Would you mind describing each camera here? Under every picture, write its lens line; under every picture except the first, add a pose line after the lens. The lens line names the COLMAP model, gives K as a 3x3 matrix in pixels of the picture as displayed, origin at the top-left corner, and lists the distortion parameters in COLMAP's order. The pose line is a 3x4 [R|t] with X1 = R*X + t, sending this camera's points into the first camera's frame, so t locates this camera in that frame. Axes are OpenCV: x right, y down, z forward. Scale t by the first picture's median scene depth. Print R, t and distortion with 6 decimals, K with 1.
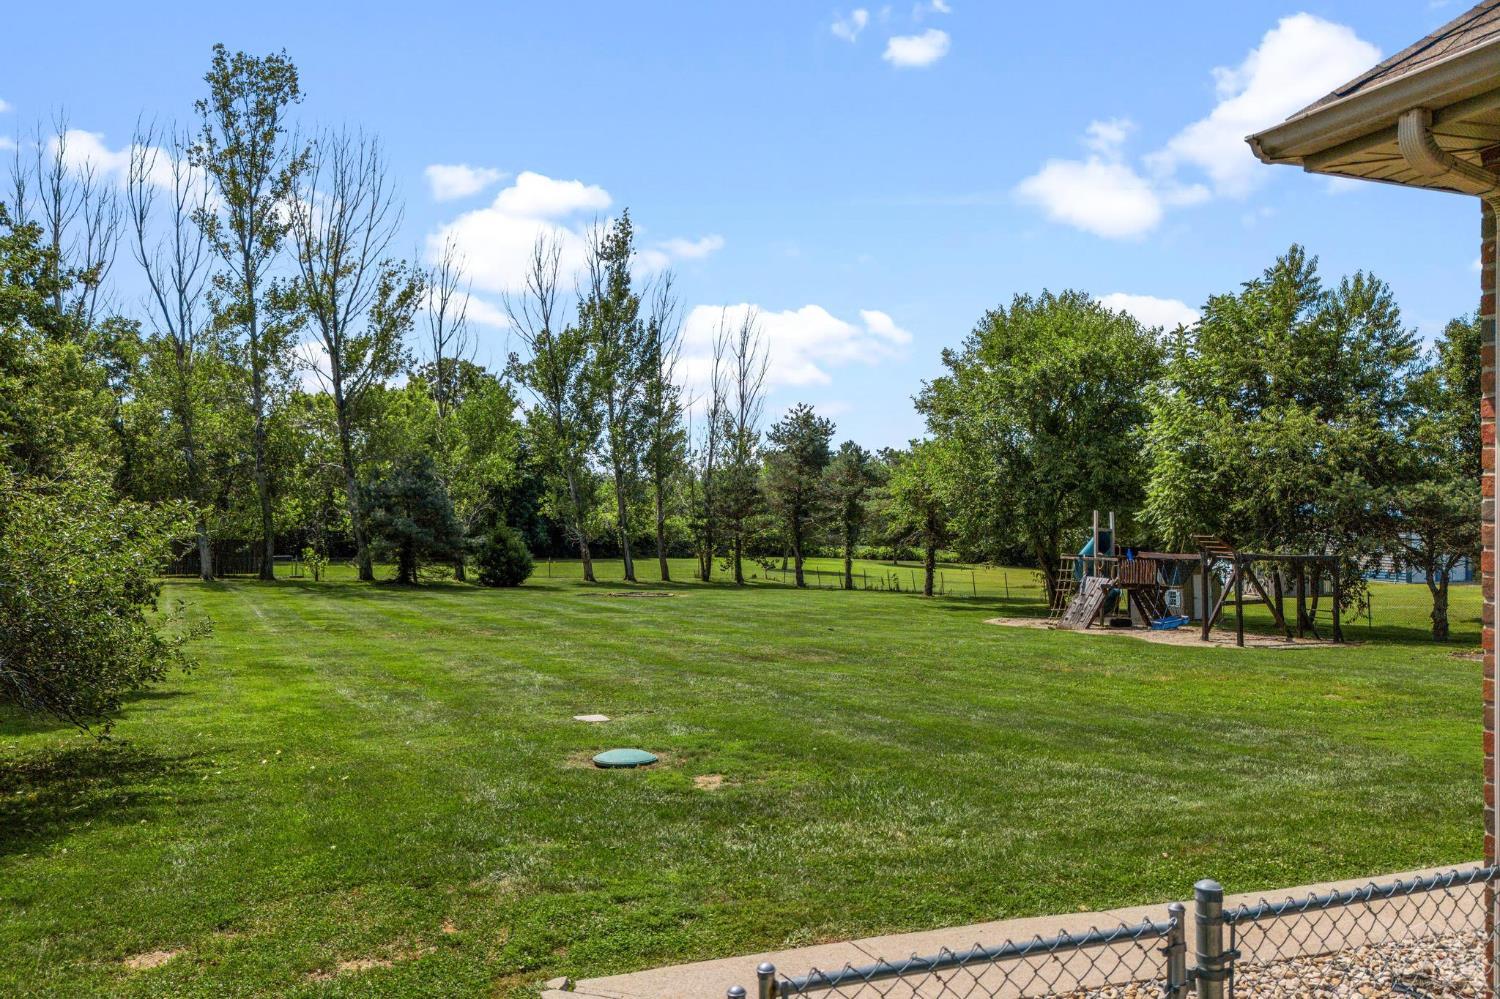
lens RADIAL K [[1159.0, 0, 750.0], [0, 1159.0, 499.5], [0, 0, 1]] dist [0.054349, -0.038168]
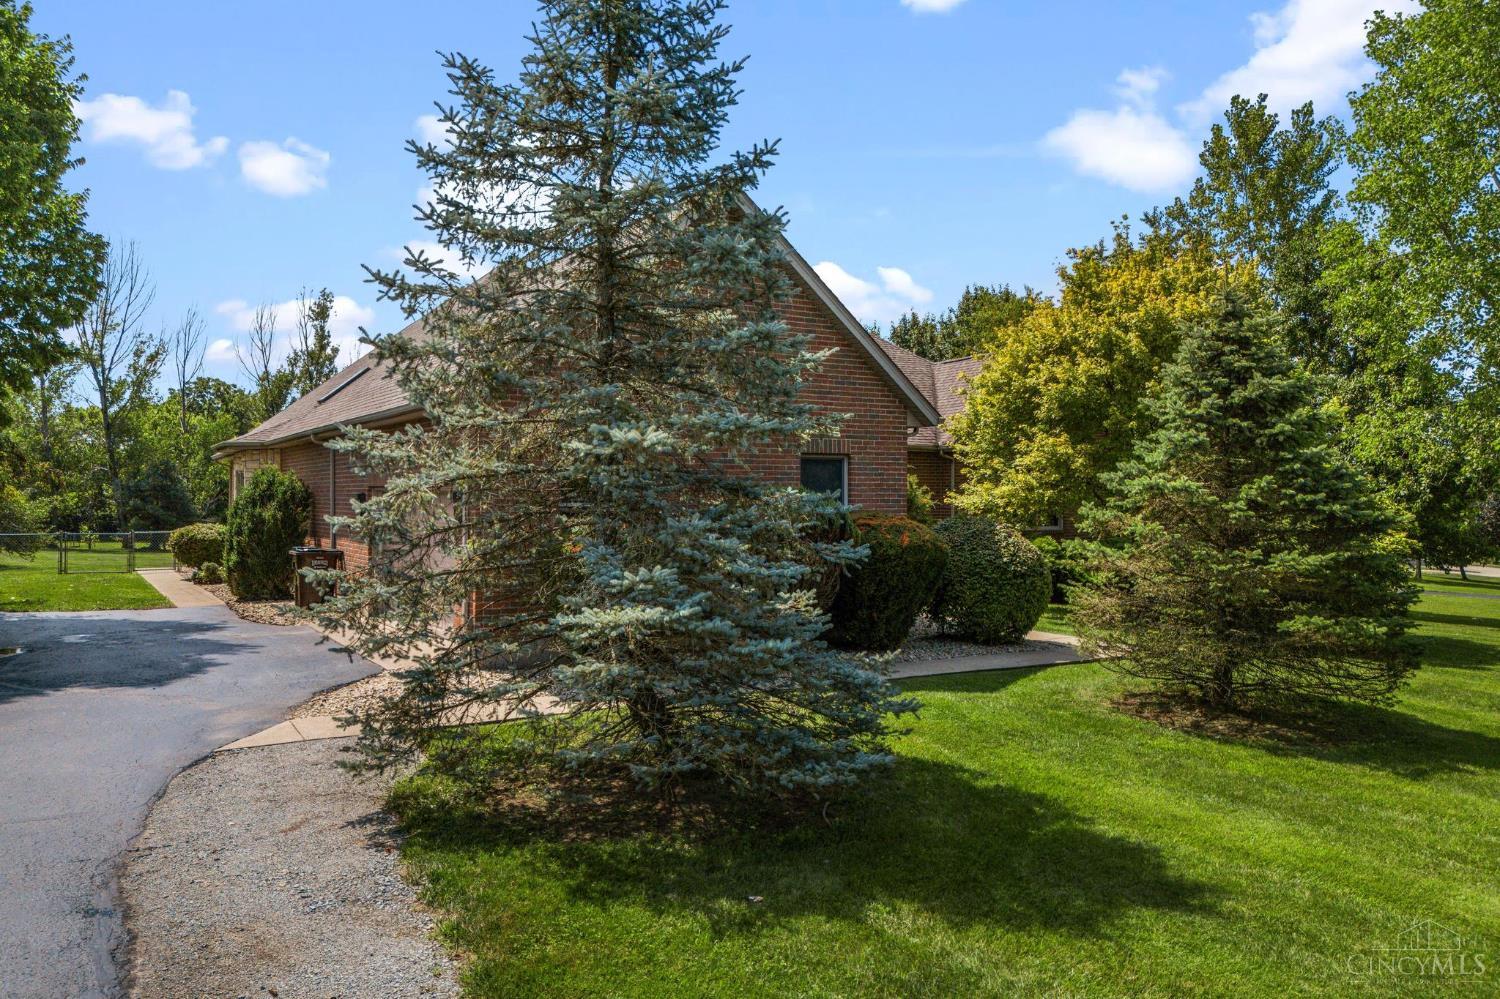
lens RADIAL K [[1159.0, 0, 750.0], [0, 1159.0, 499.5], [0, 0, 1]] dist [0.054349, -0.038168]
pose [[0.987403, -0.002553, 0.158207, 0.199804], [0.001148, 0.999959, 0.008973, -0.003396], [-0.158223, -0.008678, 0.987365, -0.548044]]
